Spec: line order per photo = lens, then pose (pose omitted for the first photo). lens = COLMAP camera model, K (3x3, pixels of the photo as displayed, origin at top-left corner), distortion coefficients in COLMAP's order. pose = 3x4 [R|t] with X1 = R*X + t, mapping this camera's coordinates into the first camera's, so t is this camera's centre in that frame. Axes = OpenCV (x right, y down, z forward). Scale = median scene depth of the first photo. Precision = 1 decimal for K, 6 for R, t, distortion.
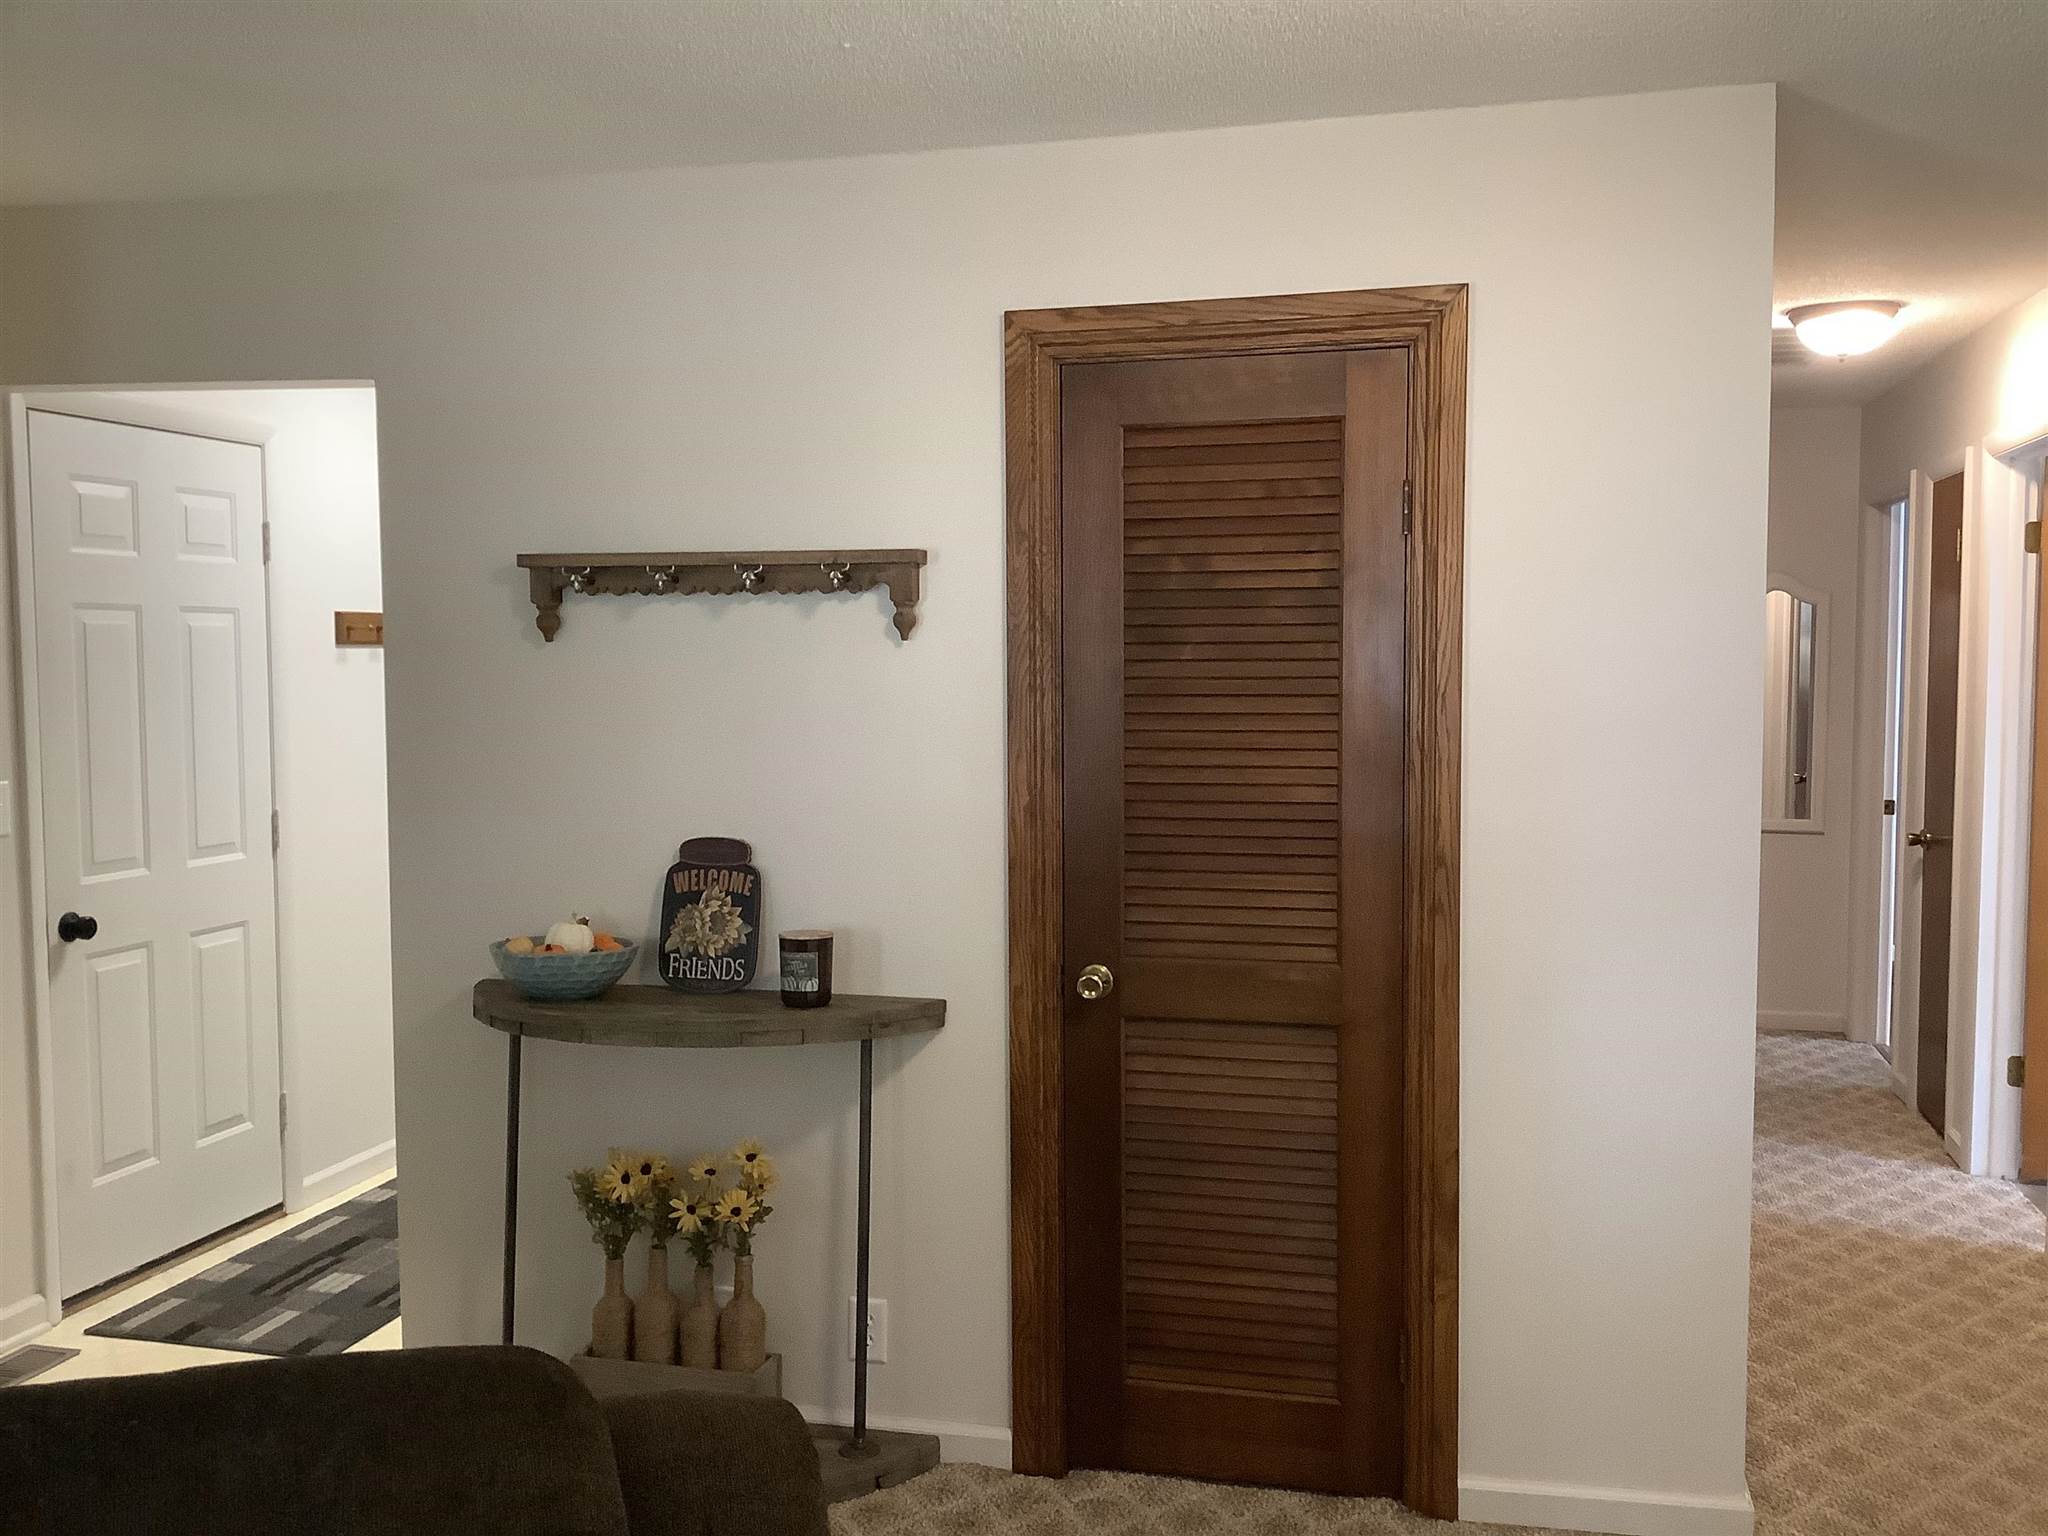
lens RADIAL K [[1847.7, 0, 1024.1], [0, 1847.7, 761.8], [0, 0, 1]] dist [0.128385, -0.266063]
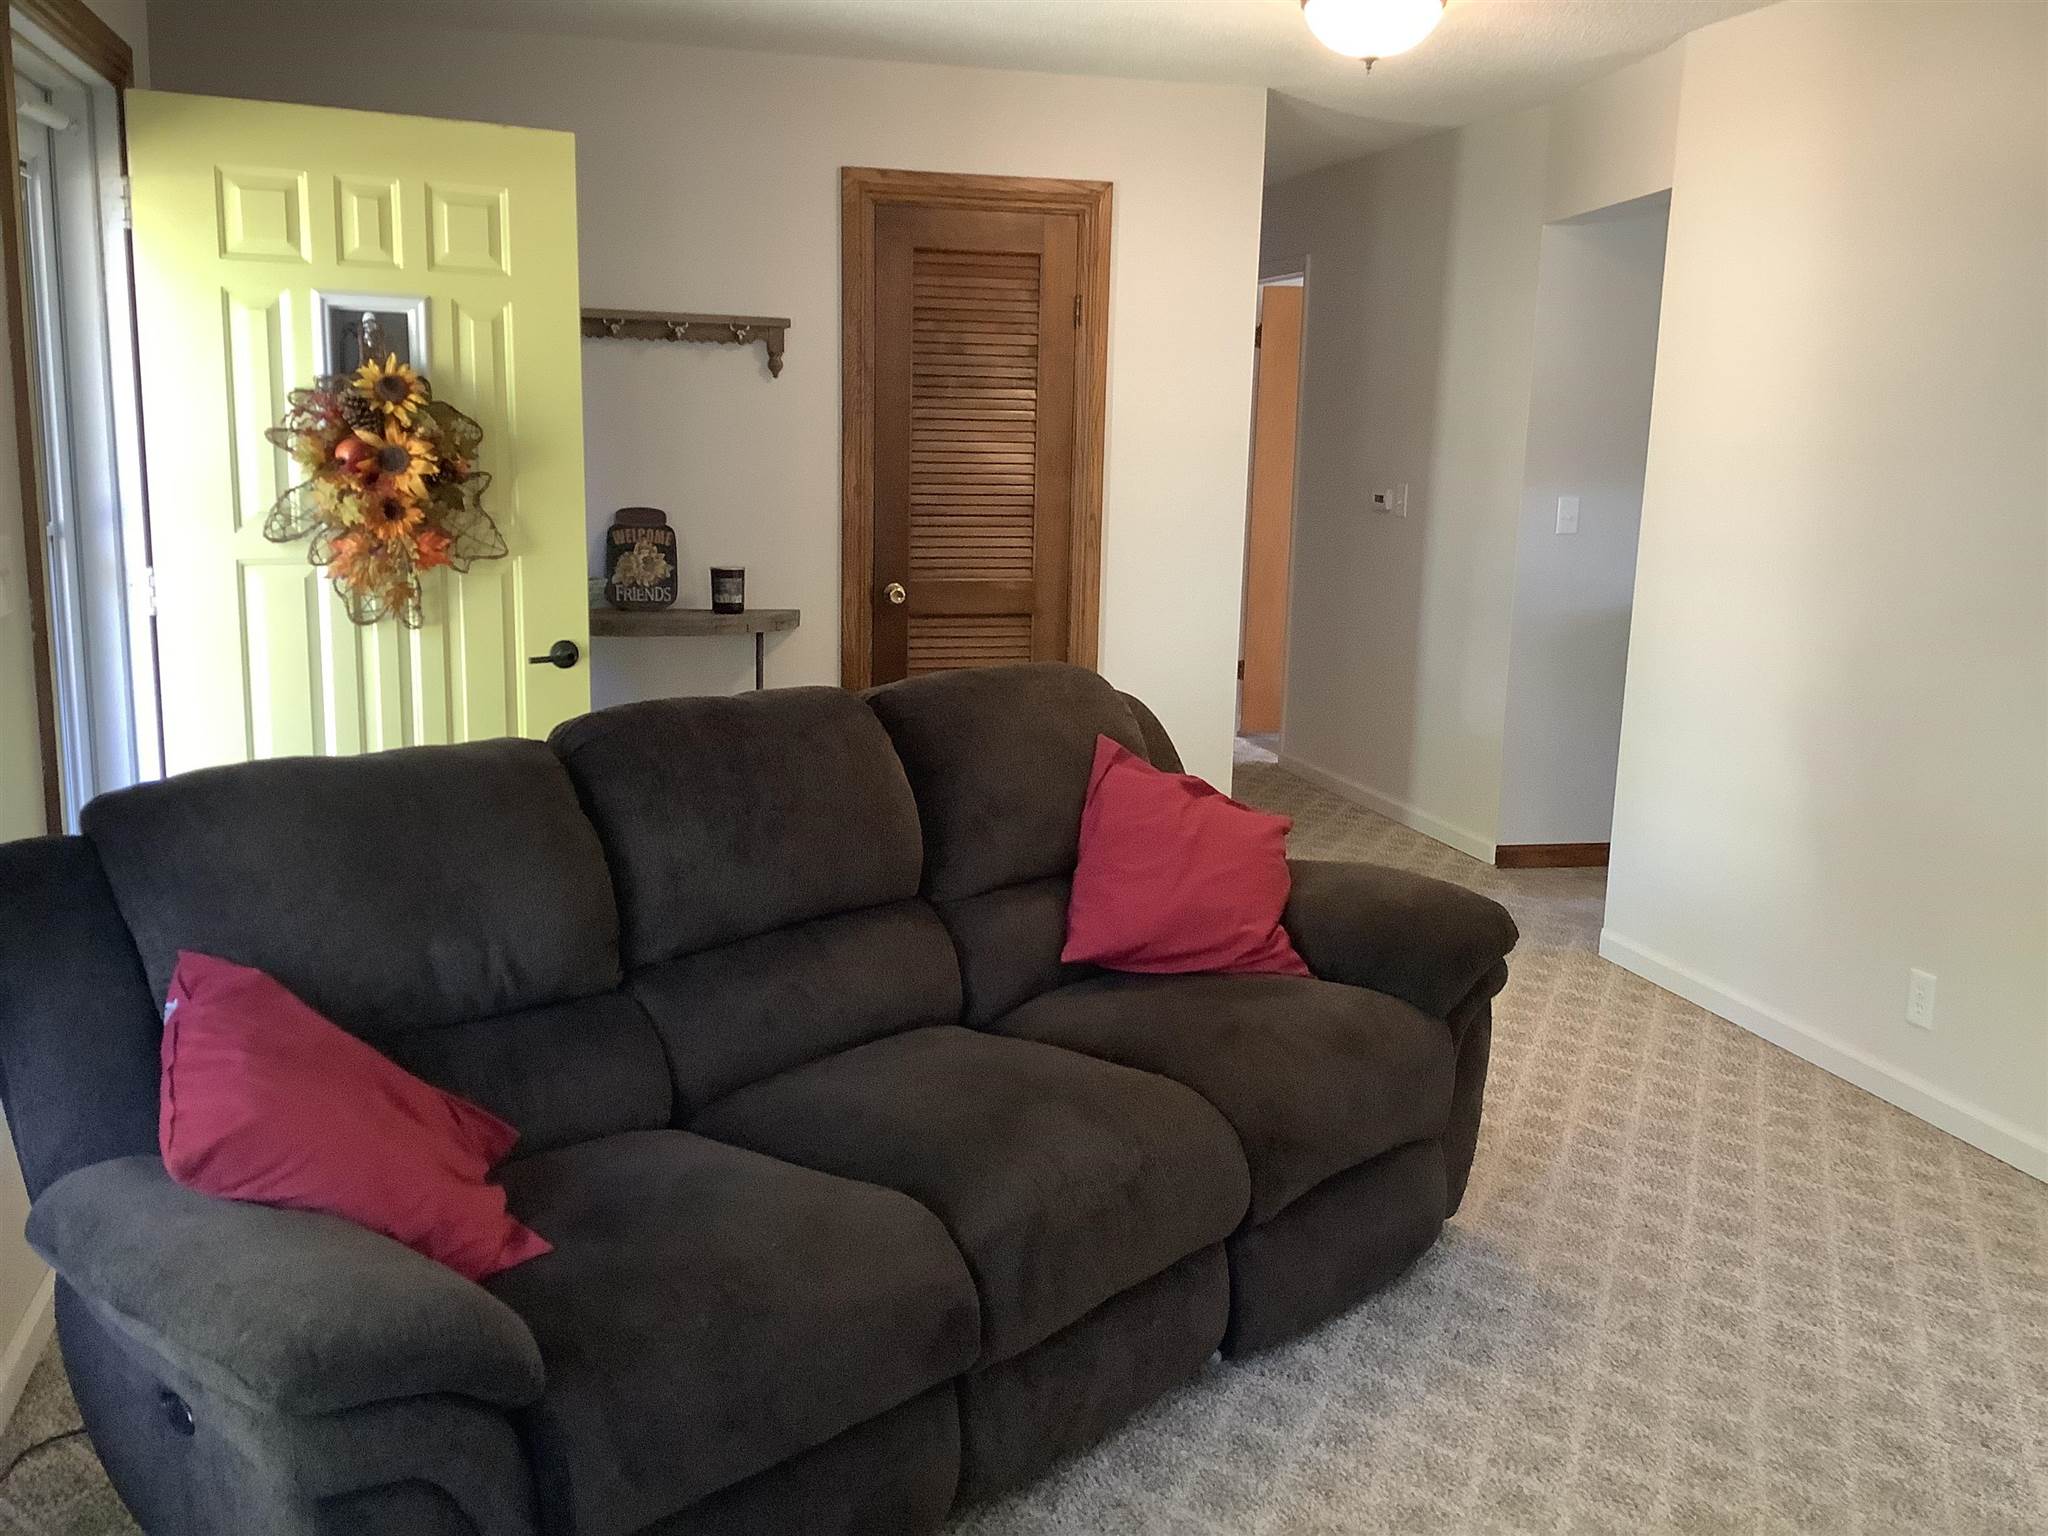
lens RADIAL K [[1847.7, 0, 1024.1], [0, 1847.7, 761.8], [0, 0, 1]] dist [0.128385, -0.266063]
pose [[0.866009, -0.067149, 0.495500, -0.684898], [0.001995, 0.991398, 0.130864, 0.050772], [-0.500025, -0.112341, 0.858694, -0.488333]]
